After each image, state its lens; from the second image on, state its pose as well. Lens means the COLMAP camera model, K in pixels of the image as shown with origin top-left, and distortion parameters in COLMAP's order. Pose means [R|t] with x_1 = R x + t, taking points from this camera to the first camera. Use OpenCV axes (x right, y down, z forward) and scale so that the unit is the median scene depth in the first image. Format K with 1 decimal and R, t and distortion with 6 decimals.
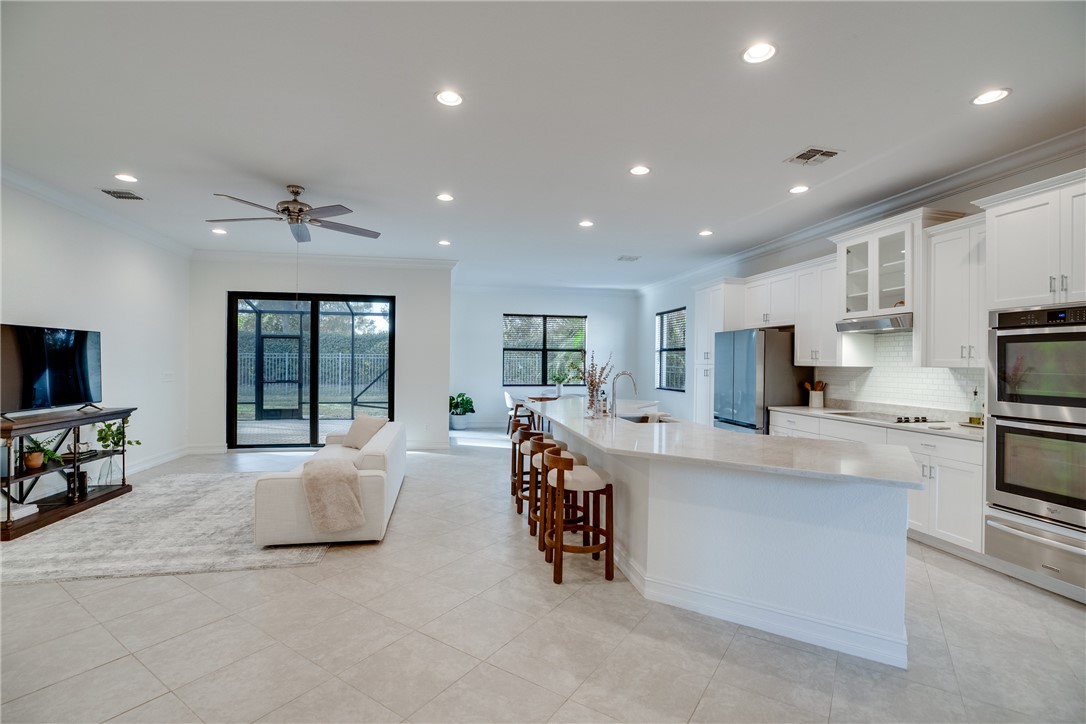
lens RADIAL K [[498.8, 0, 548.2], [0, 498.8, 360.6], [0, 0, 1]] dist [-0.044947, 0.013673]
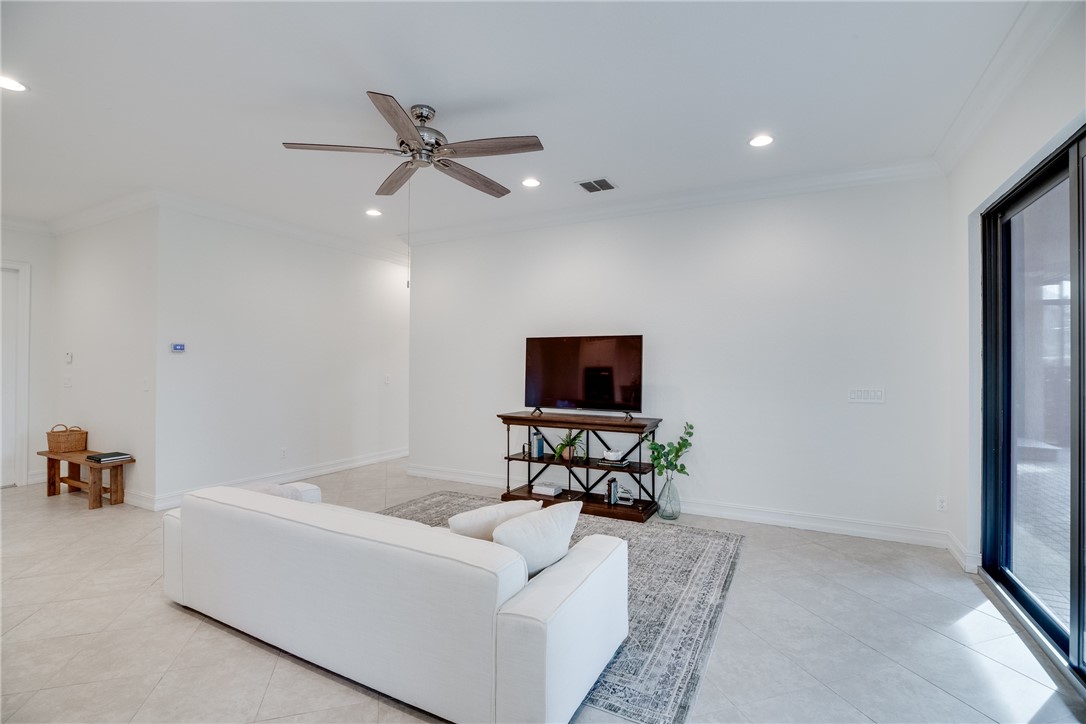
lens RADIAL K [[498.8, 0, 548.2], [0, 498.8, 360.6], [0, 0, 1]] dist [-0.044947, 0.013673]
pose [[-0.633006, -0.017032, -0.773960, -0.092376], [-0.006402, 0.999839, -0.016767, 0.005501], [0.774120, -0.005659, -0.633013, 1.422025]]
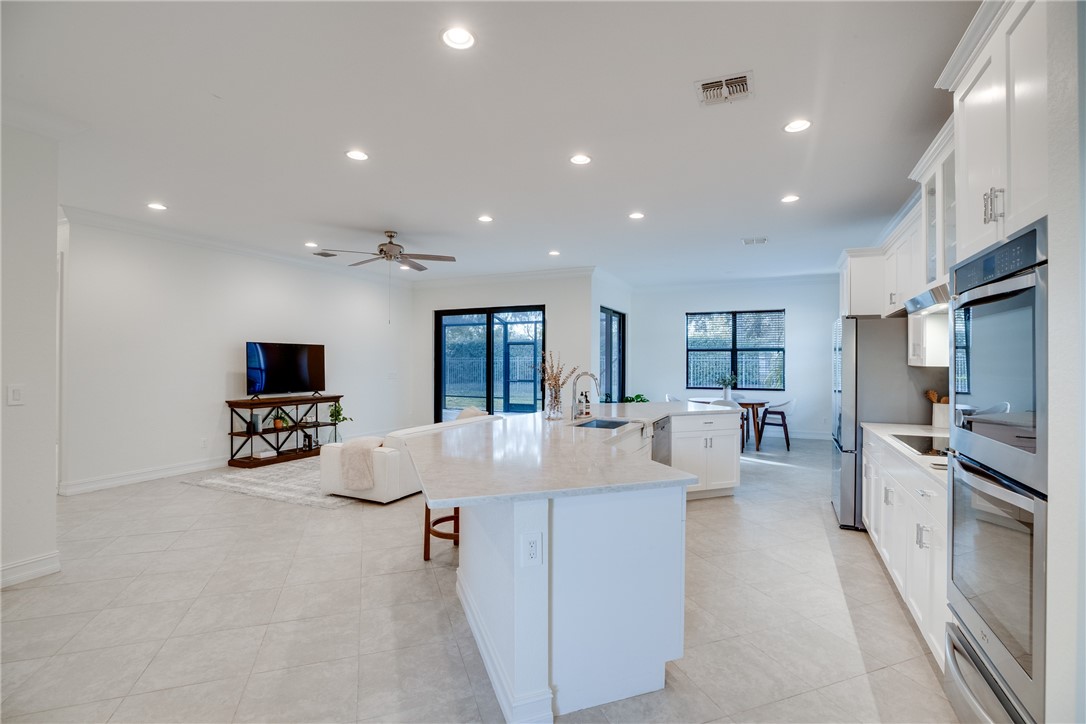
lens RADIAL K [[498.8, 0, 548.2], [0, 498.8, 360.6], [0, 0, 1]] dist [-0.044947, 0.013673]
pose [[0.801859, -0.008659, -0.597451, 0.565521], [0.005975, 0.999961, -0.006474, 0.004658], [0.597484, 0.001622, 0.801879, 0.165361]]
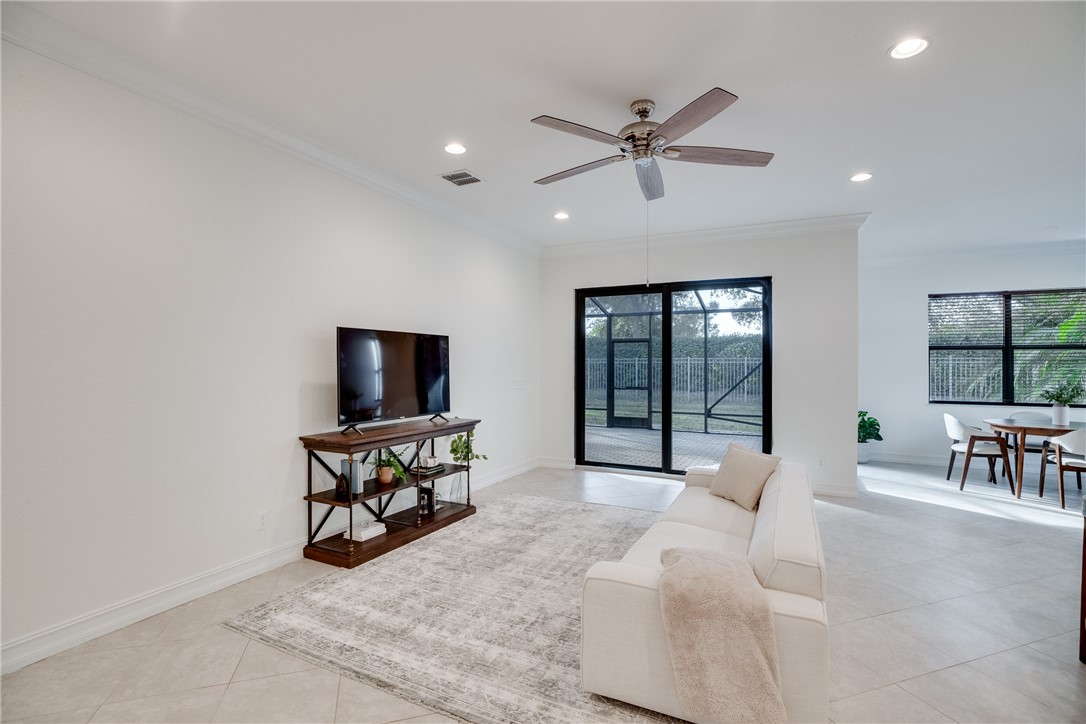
lens RADIAL K [[498.8, 0, 548.2], [0, 498.8, 360.6], [0, 0, 1]] dist [-0.044947, 0.013673]
pose [[0.787546, -0.009601, -0.616180, -0.189903], [0.004049, 0.999938, -0.010406, -0.001362], [0.616242, 0.005700, 0.787536, 0.364277]]
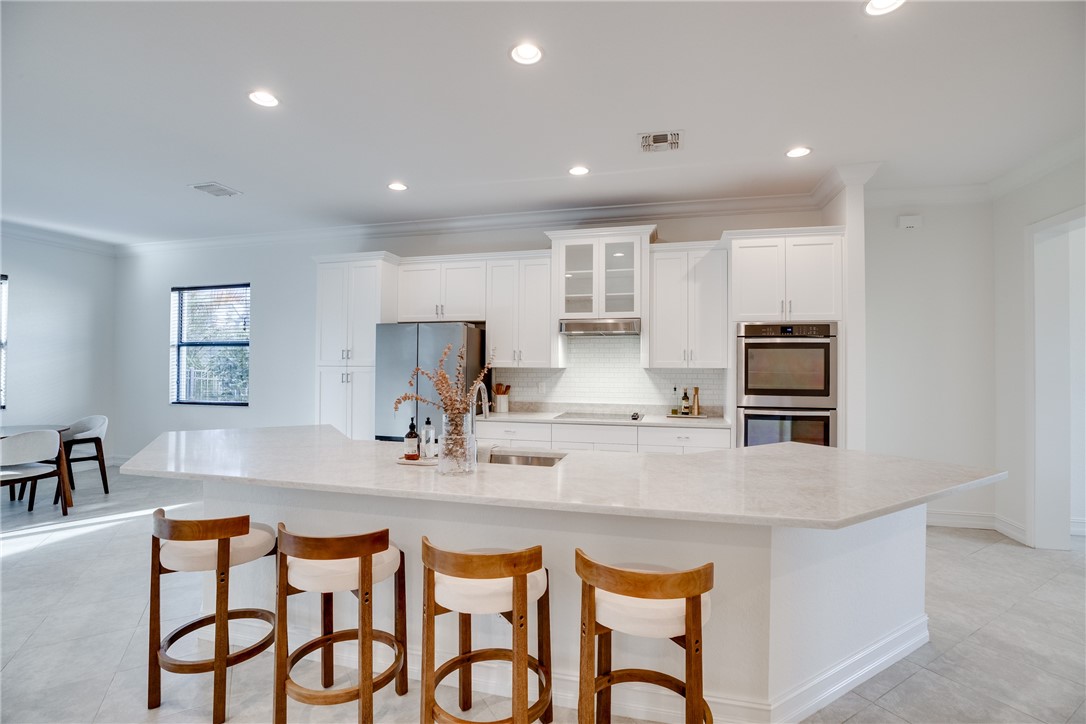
lens RADIAL K [[498.8, 0, 548.2], [0, 498.8, 360.6], [0, 0, 1]] dist [-0.044947, 0.013673]
pose [[0.437323, 0.000939, 0.899304, -0.284499], [-0.002723, 0.999996, 0.000279, -0.002709], [-0.899300, -0.002571, 0.437324, 0.573216]]
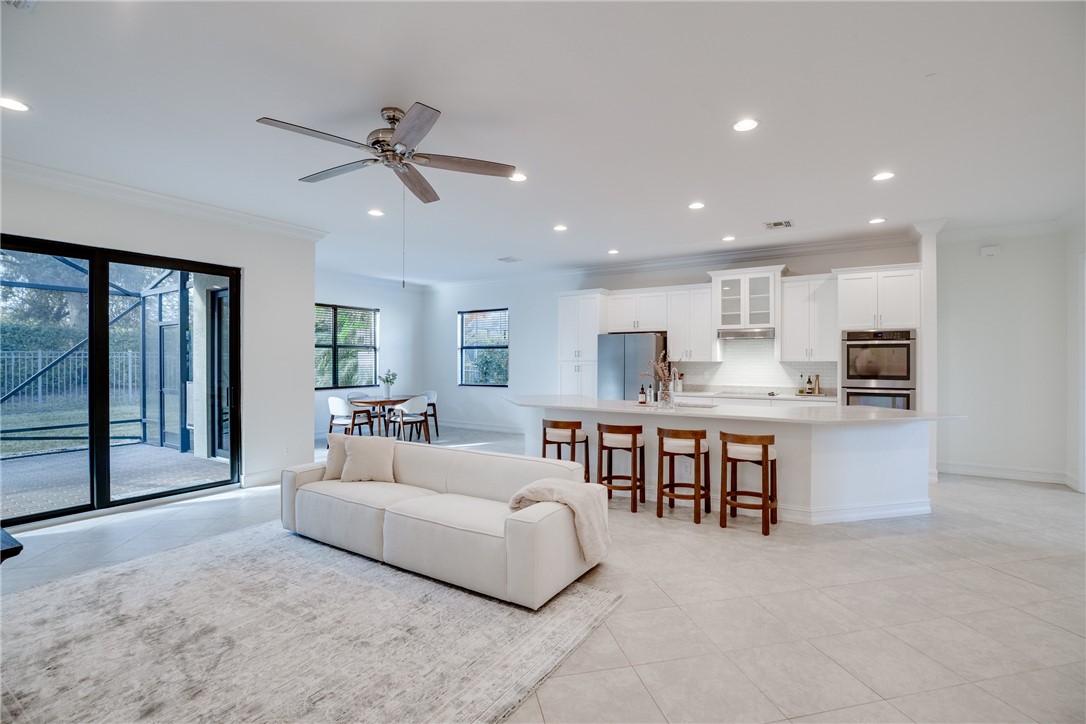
lens RADIAL K [[498.8, 0, 548.2], [0, 498.8, 360.6], [0, 0, 1]] dist [-0.044947, 0.013673]
pose [[0.696837, -0.009321, 0.717169, -0.784630], [0.004243, 0.999952, 0.008874, -0.006189], [-0.717217, -0.003141, 0.696843, 0.324185]]
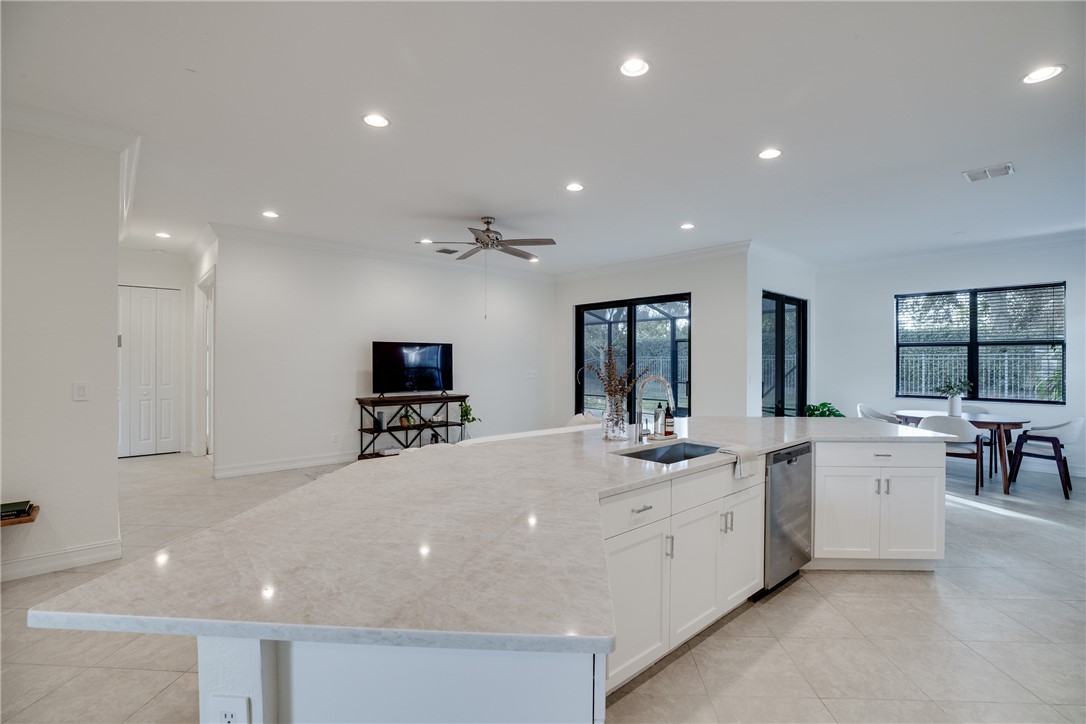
lens RADIAL K [[498.8, 0, 548.2], [0, 498.8, 360.6], [0, 0, 1]] dist [-0.044947, 0.013673]
pose [[0.505216, -0.007721, -0.862958, 0.554906], [0.003719, 0.999970, -0.006769, 0.005241], [0.862985, 0.000210, 0.505230, 0.463794]]
